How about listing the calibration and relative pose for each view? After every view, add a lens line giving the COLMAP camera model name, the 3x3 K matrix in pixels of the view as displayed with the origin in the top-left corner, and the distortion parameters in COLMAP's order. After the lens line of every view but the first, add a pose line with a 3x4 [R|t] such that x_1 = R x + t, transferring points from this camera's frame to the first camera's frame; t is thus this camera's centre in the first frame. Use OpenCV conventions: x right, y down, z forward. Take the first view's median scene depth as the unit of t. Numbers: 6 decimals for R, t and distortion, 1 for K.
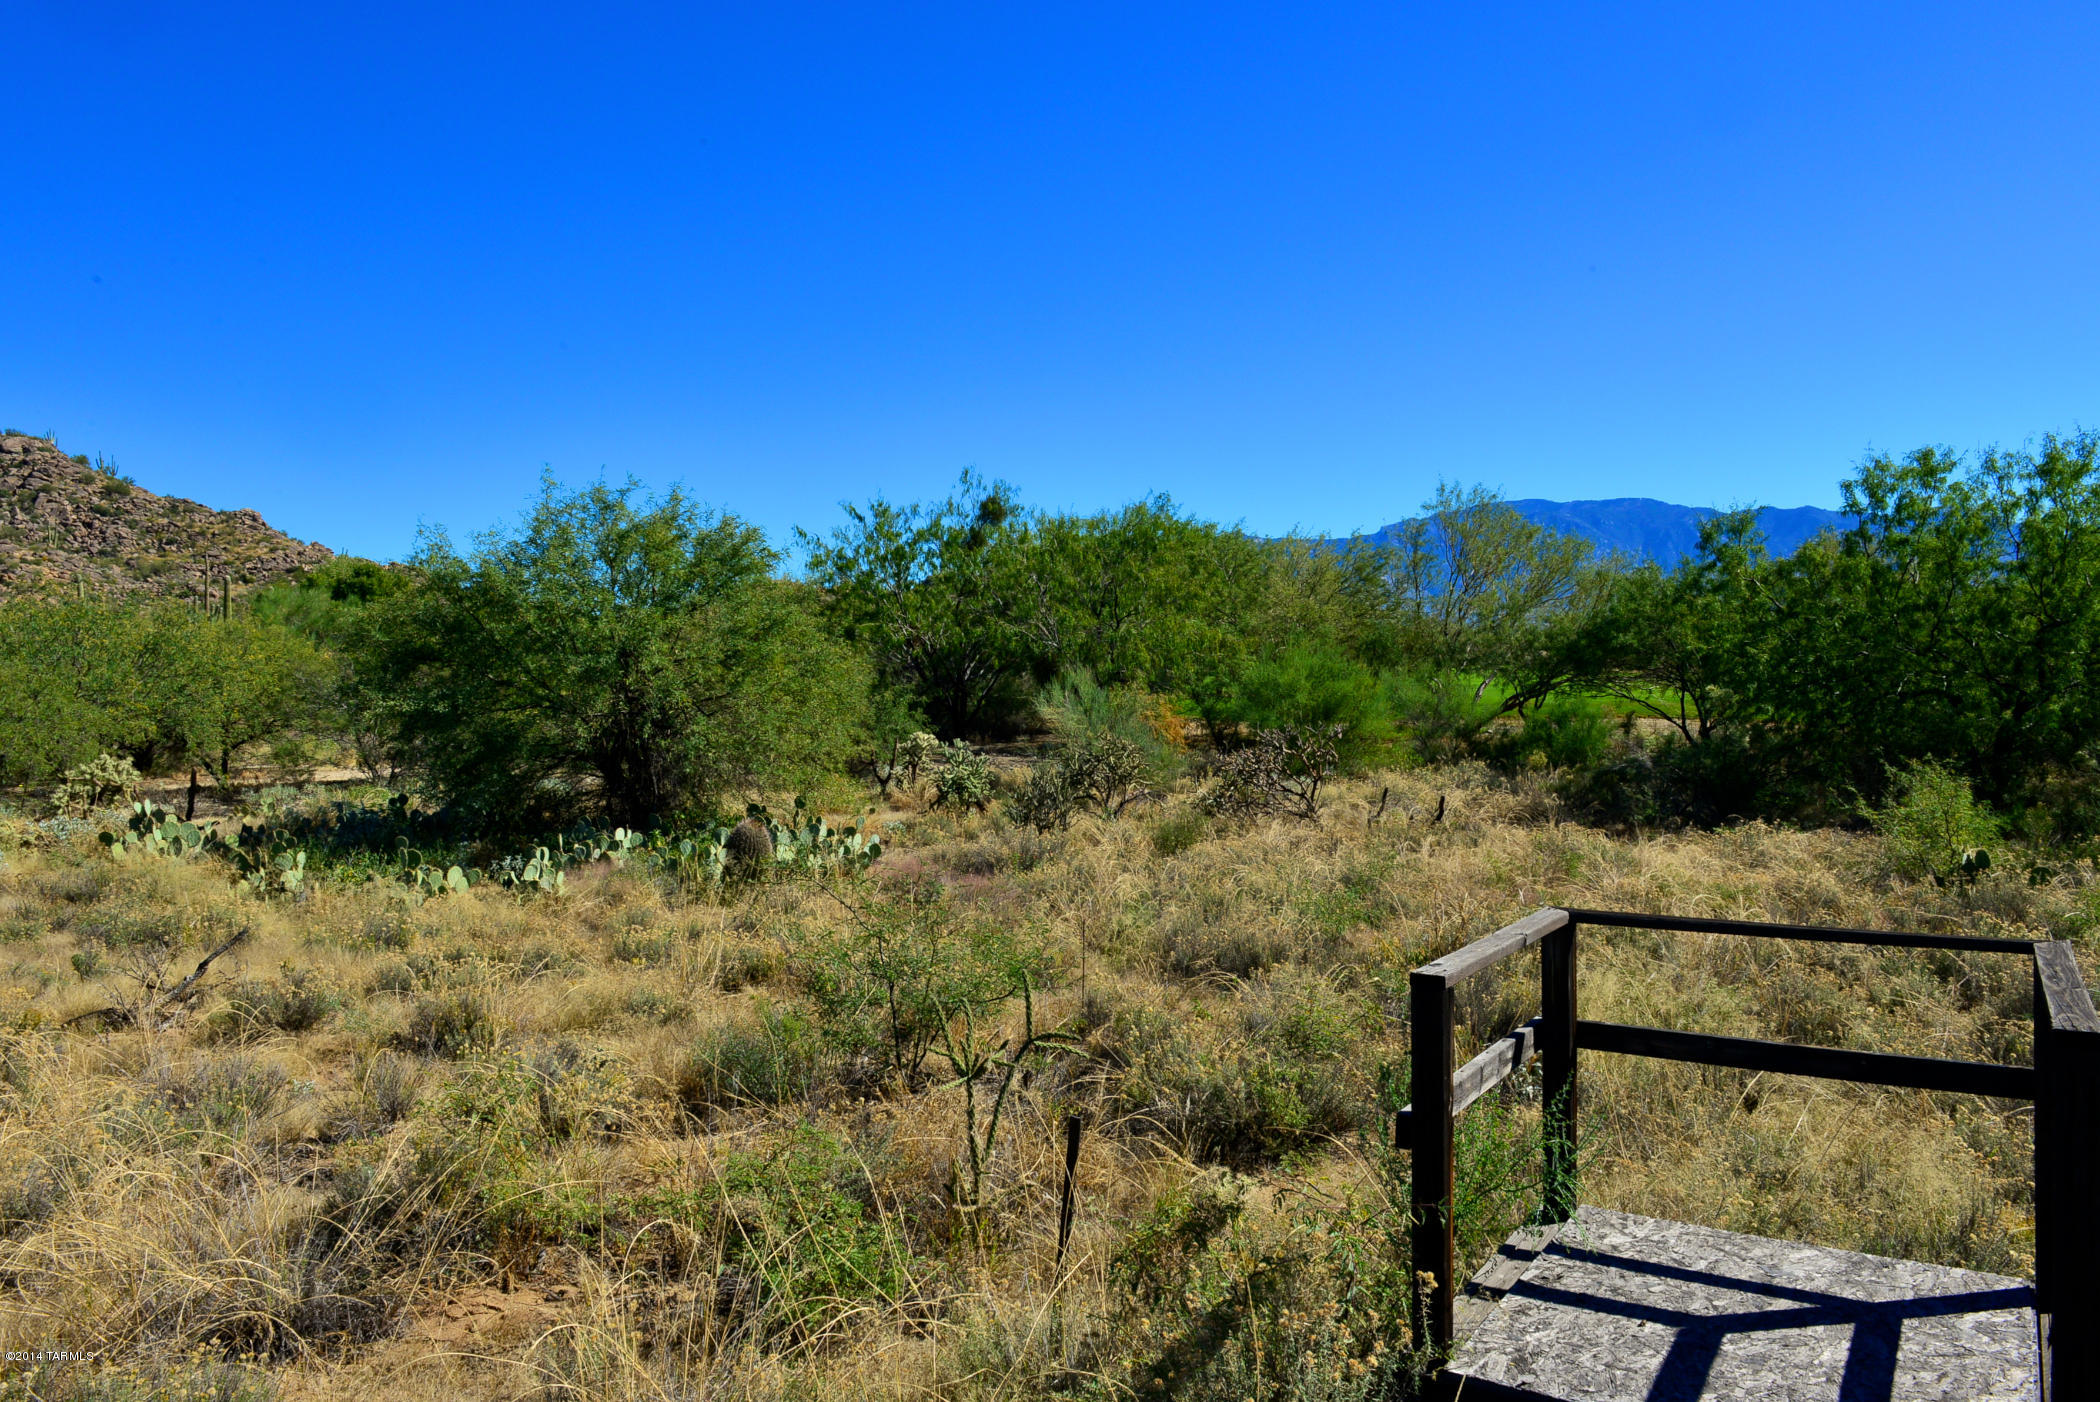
lens RADIAL K [[1461.8, 0, 1050.0], [0, 1461.8, 701.0], [0, 0, 1]] dist [-0.011463, -0.006677]
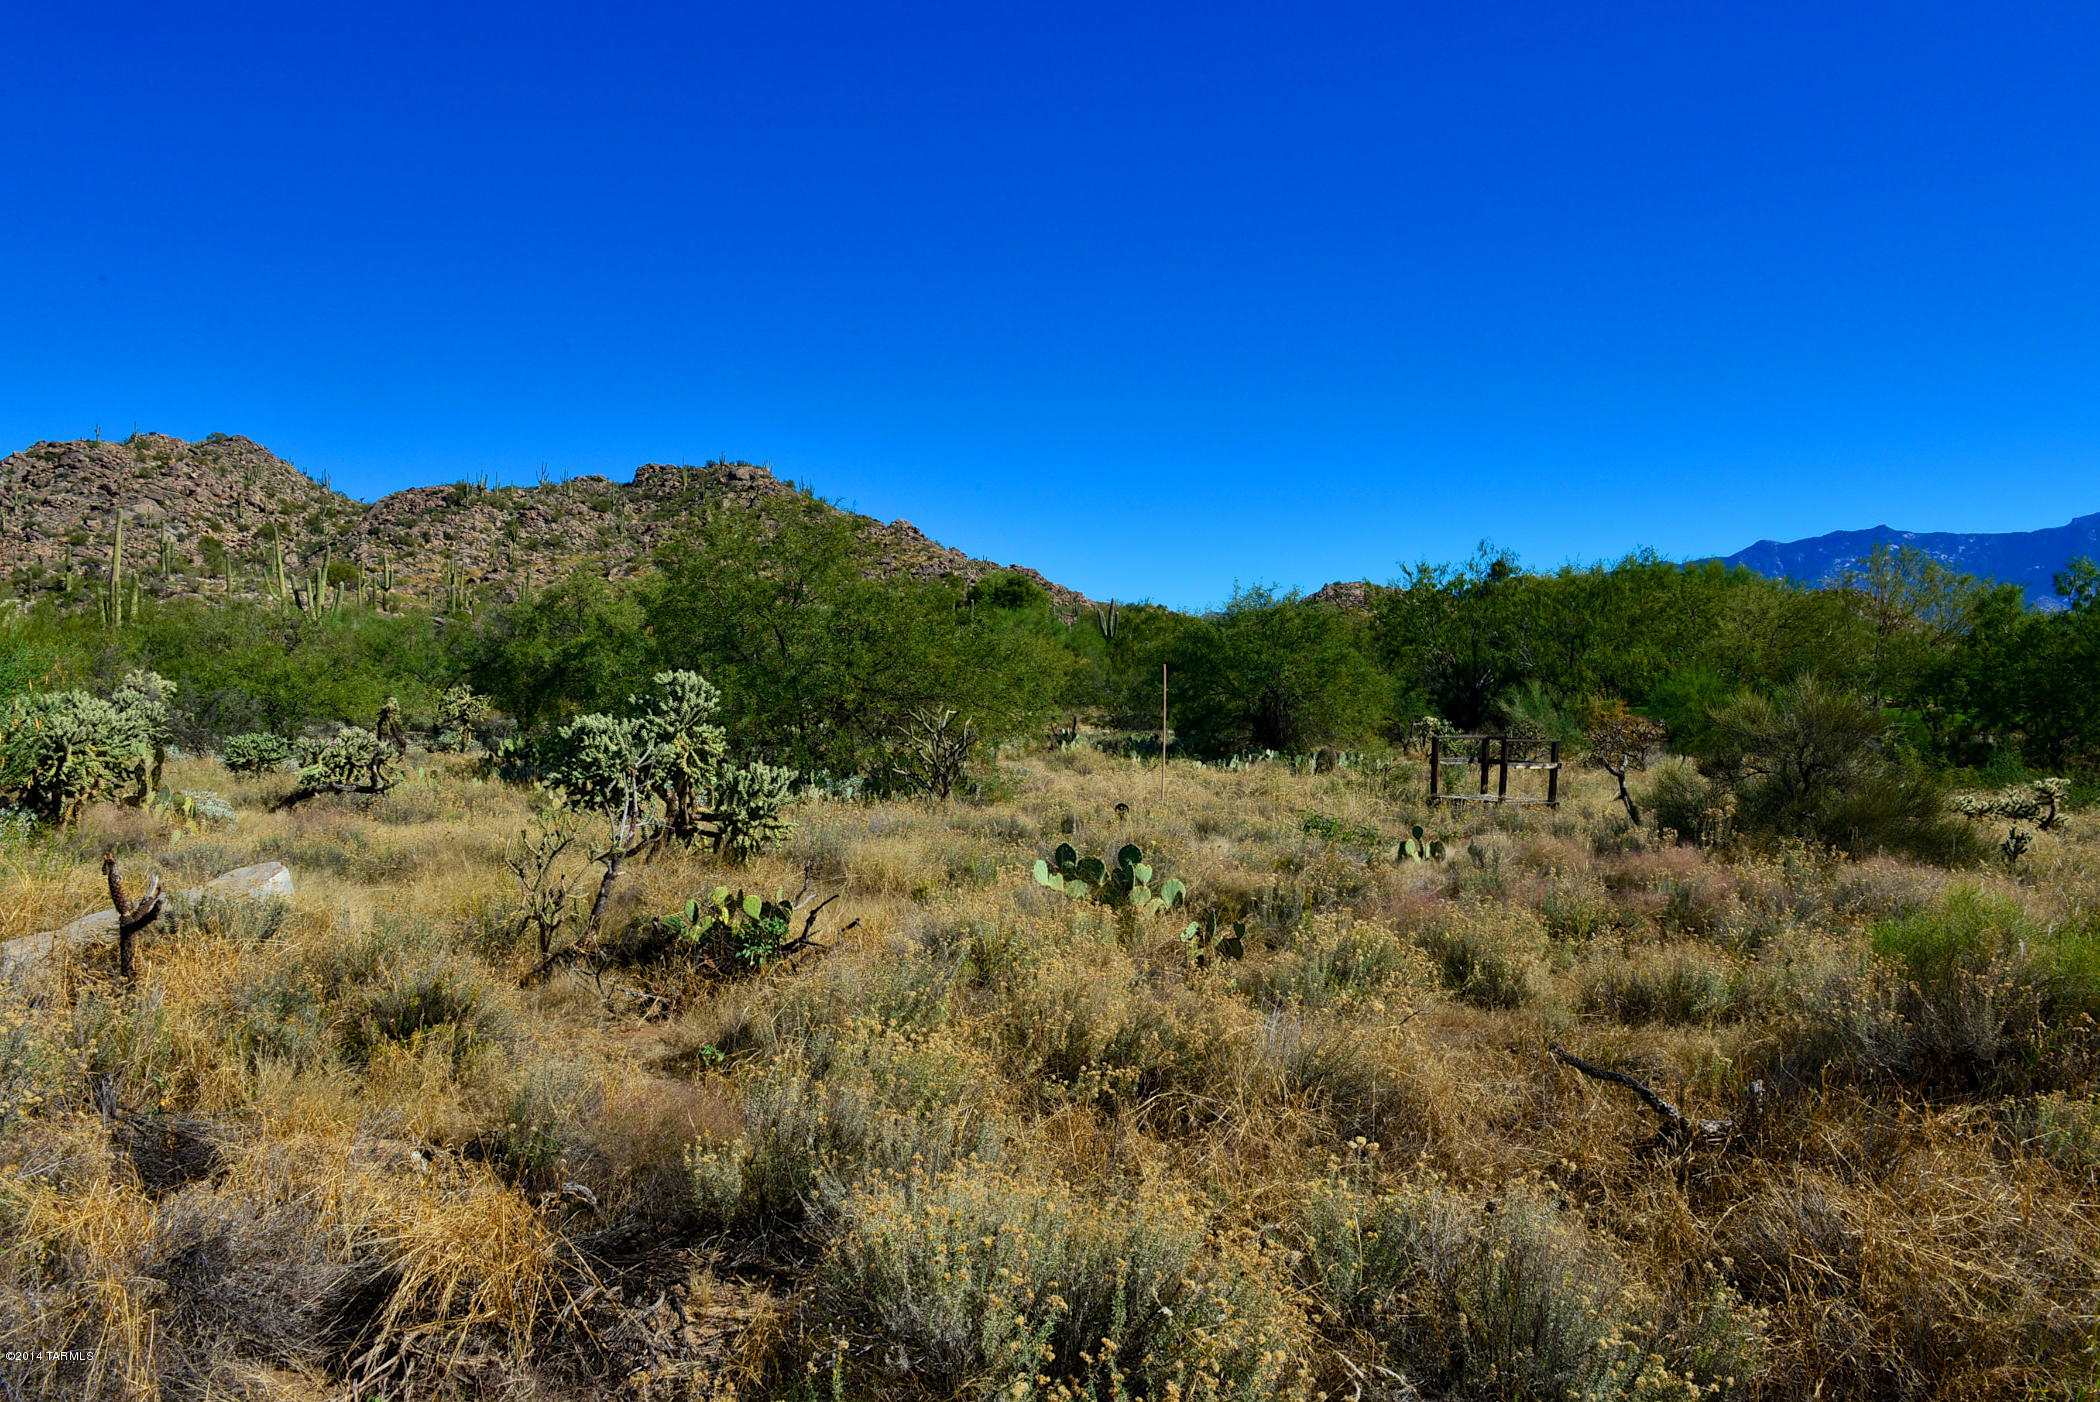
lens RADIAL K [[1419.9, 0, 1058.4], [0, 1419.9, 703.2], [0, 0, 1]] dist [-0.007858, -0.006561]
pose [[0.924737, 0.034716, -0.379020, 0.110364], [-0.033598, 0.999390, 0.009566, 0.003636], [0.379121, 0.003889, 0.925339, -0.548302]]
